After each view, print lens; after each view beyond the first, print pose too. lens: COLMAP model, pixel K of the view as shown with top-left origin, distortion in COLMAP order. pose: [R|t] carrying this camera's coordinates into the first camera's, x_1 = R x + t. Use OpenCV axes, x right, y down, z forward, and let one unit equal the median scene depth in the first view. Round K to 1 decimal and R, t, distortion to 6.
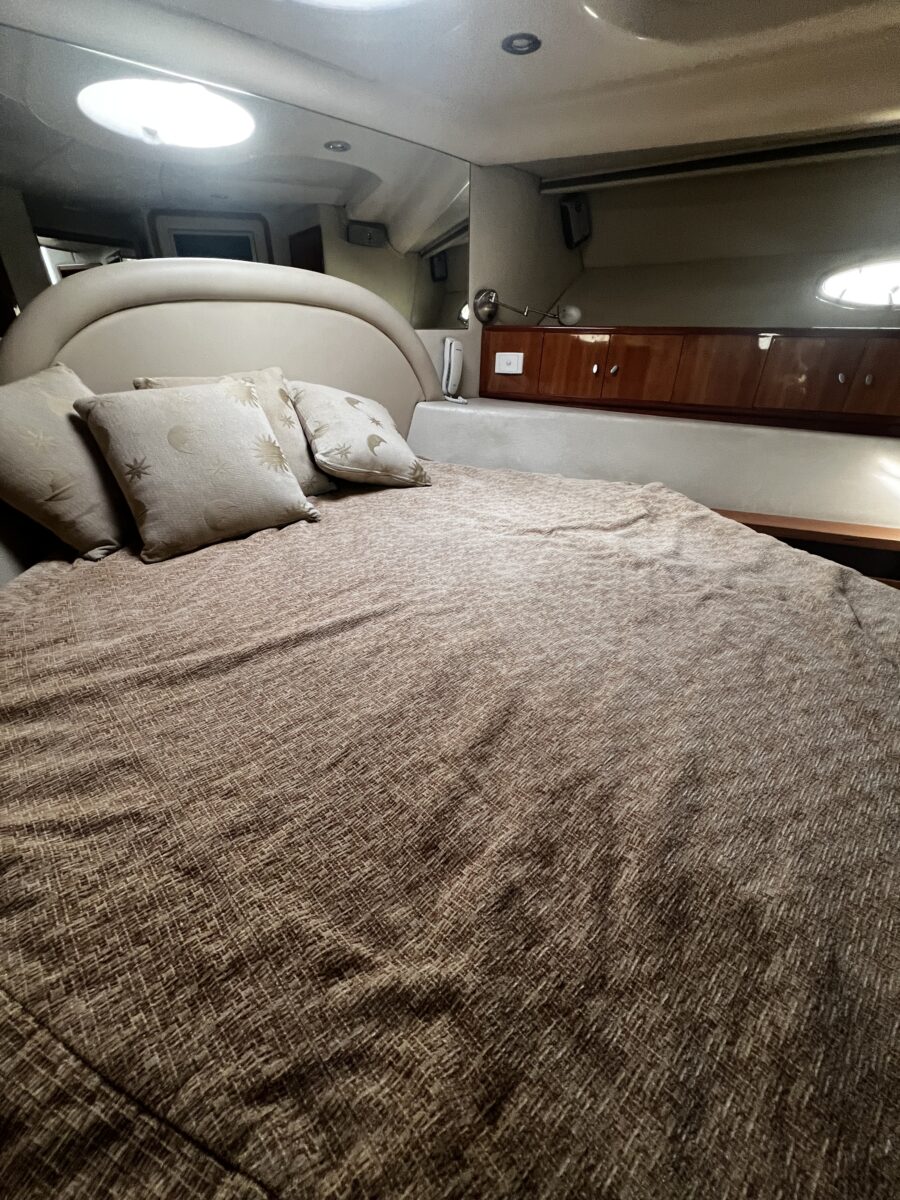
lens RADIAL K [[474.4, 0, 450.0], [0, 474.4, 600.0], [0, 0, 1]] dist [-0.001121, -0.000062]
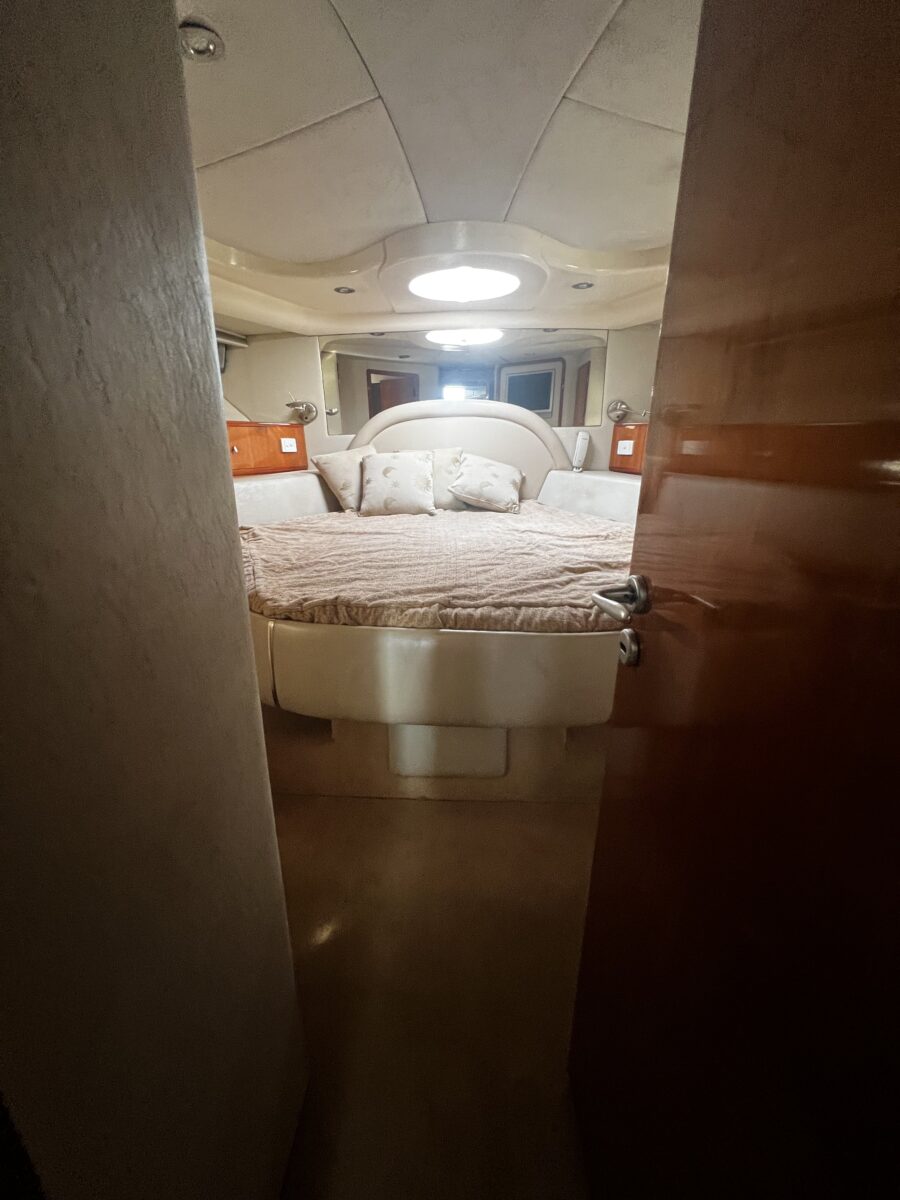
lens RADIAL K [[474.4, 0, 450.0], [0, 474.4, 600.0], [0, 0, 1]] dist [-0.001121, -0.000062]
pose [[0.752117, 0.200029, -0.627939, 0.947905], [-0.306100, 0.949841, -0.064063, 0.241973], [0.583628, 0.240395, 0.775621, -0.385419]]
